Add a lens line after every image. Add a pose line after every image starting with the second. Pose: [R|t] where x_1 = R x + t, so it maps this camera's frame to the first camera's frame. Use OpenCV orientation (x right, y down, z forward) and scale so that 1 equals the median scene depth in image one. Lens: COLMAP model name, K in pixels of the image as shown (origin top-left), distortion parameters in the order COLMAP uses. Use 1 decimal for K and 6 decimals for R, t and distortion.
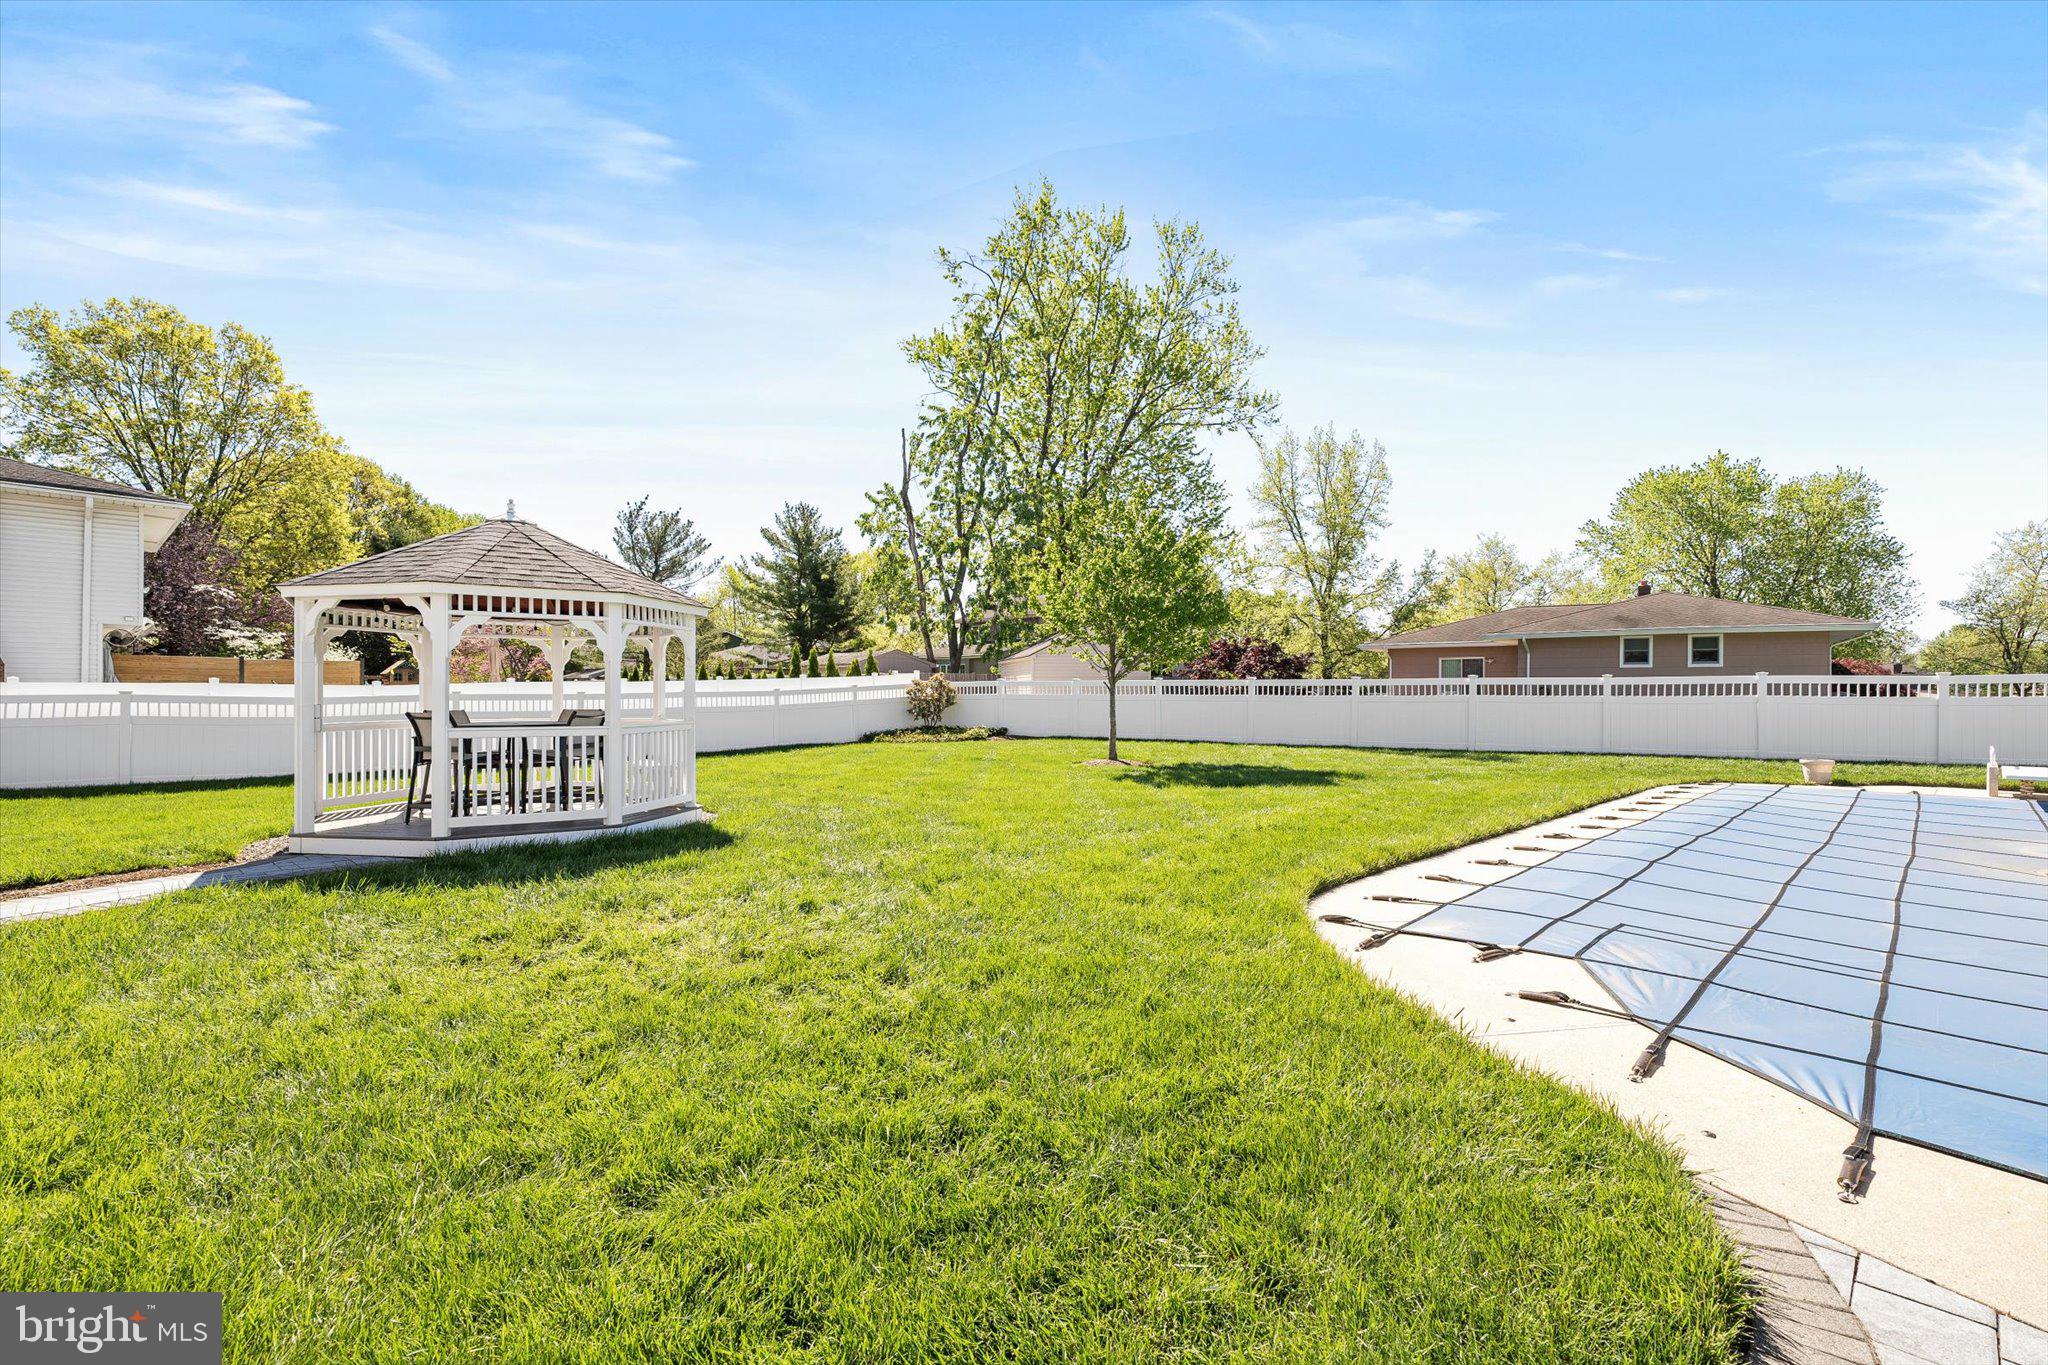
lens RADIAL K [[938.1, 0, 1024.0], [0, 938.1, 682.5], [0, 0, 1]] dist [0.002439, 0.000730]
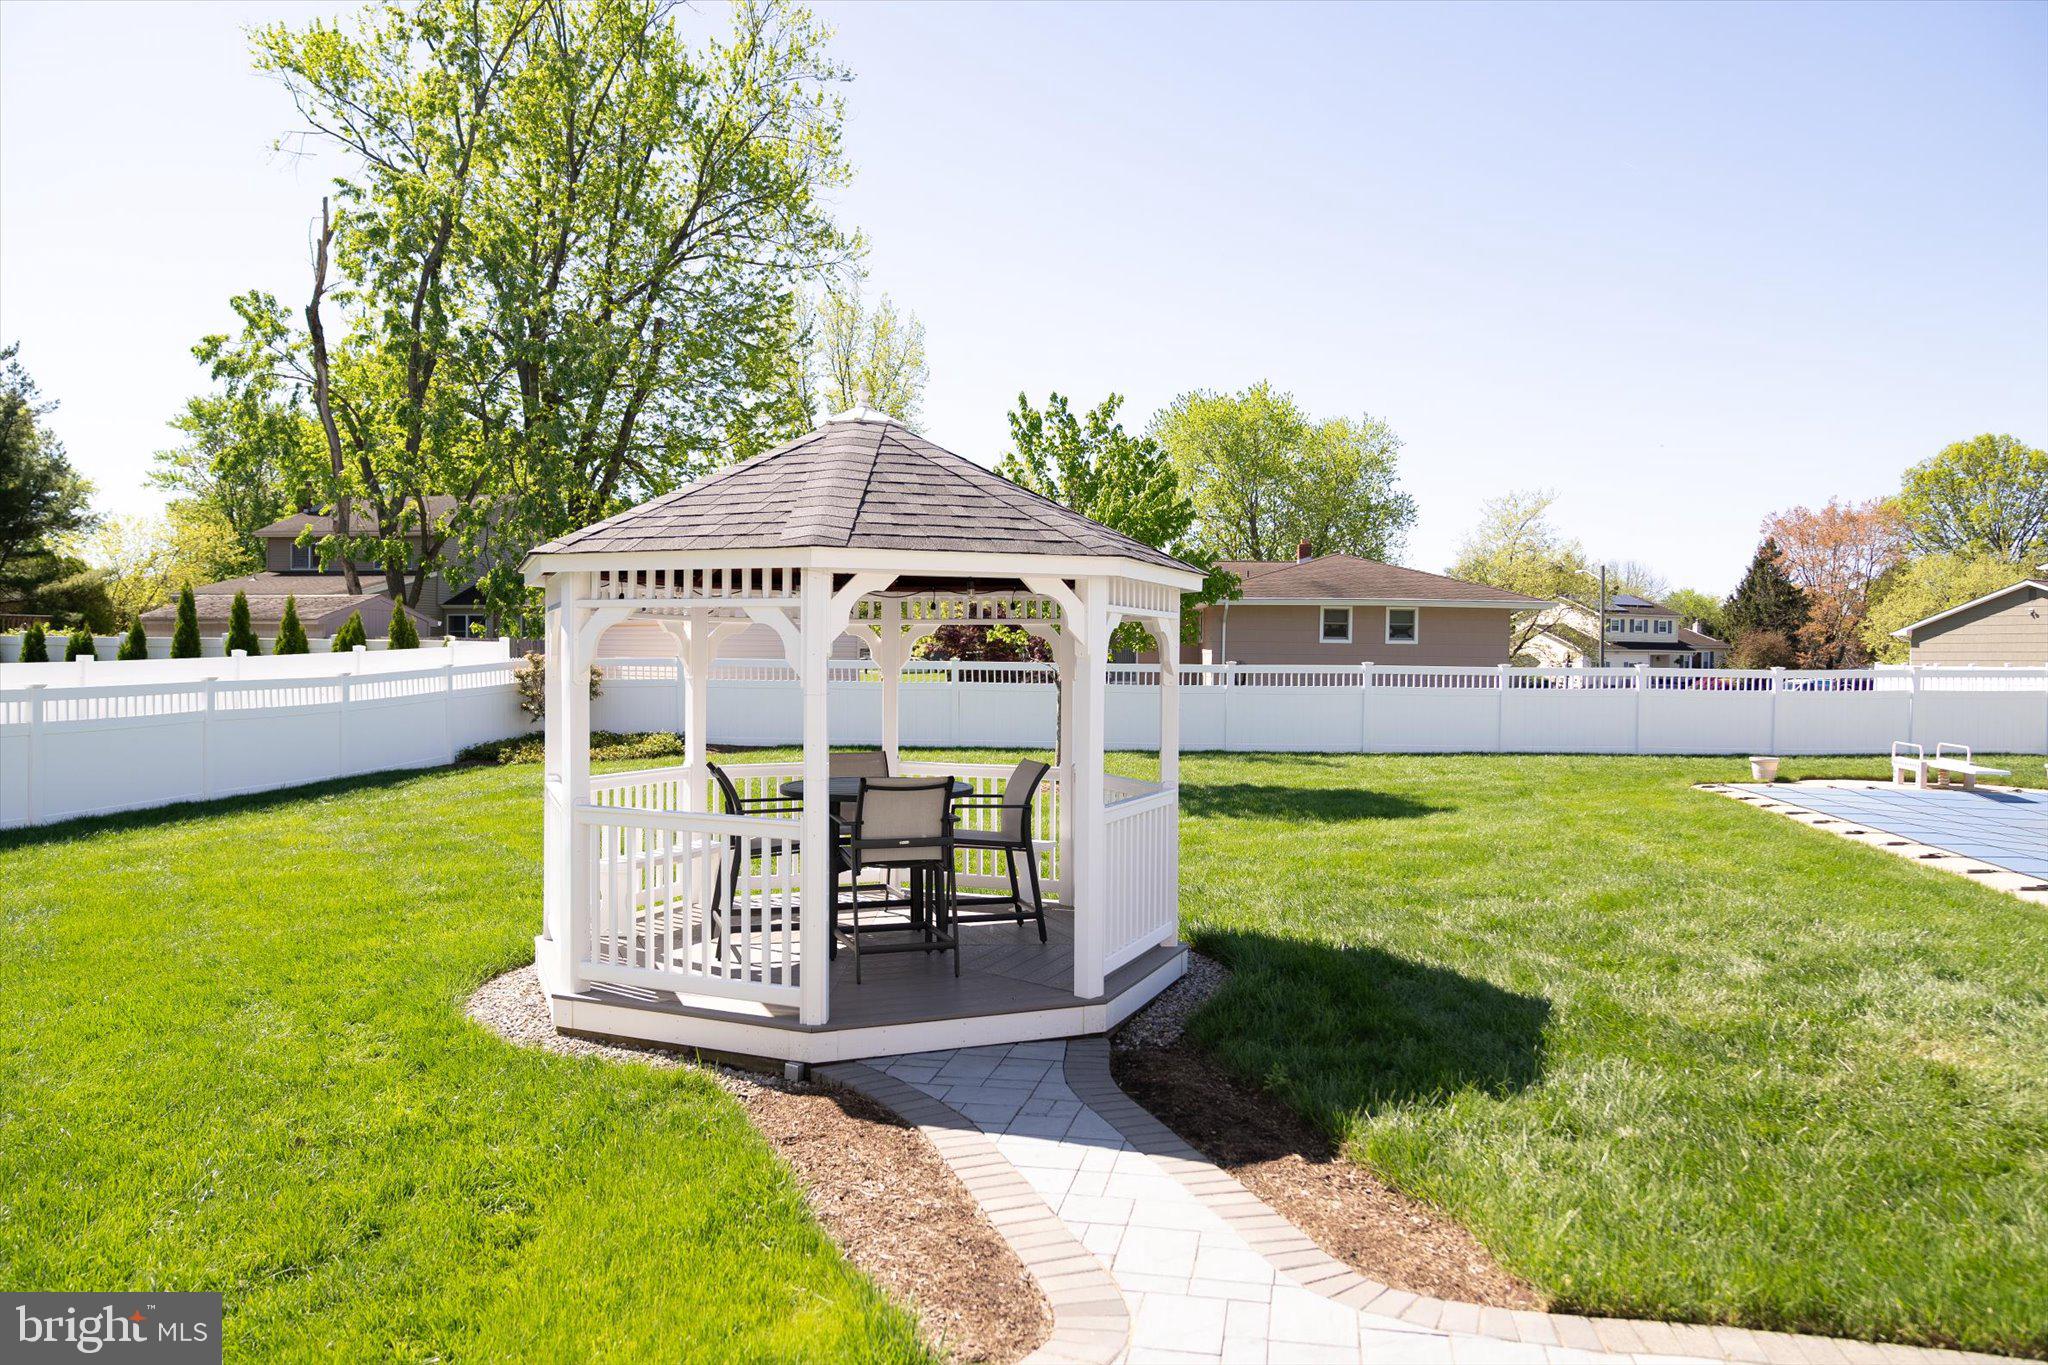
lens RADIAL K [[1417.8, 0, 1015.6], [0, 1417.8, 658.2], [0, 0, 1]] dist [-0.005880, 0.000518]
pose [[0.841326, 0.005245, 0.540503, -0.227998], [-0.013580, 0.999842, 0.011435, -0.010638], [-0.540358, -0.016960, 0.841264, 0.058981]]
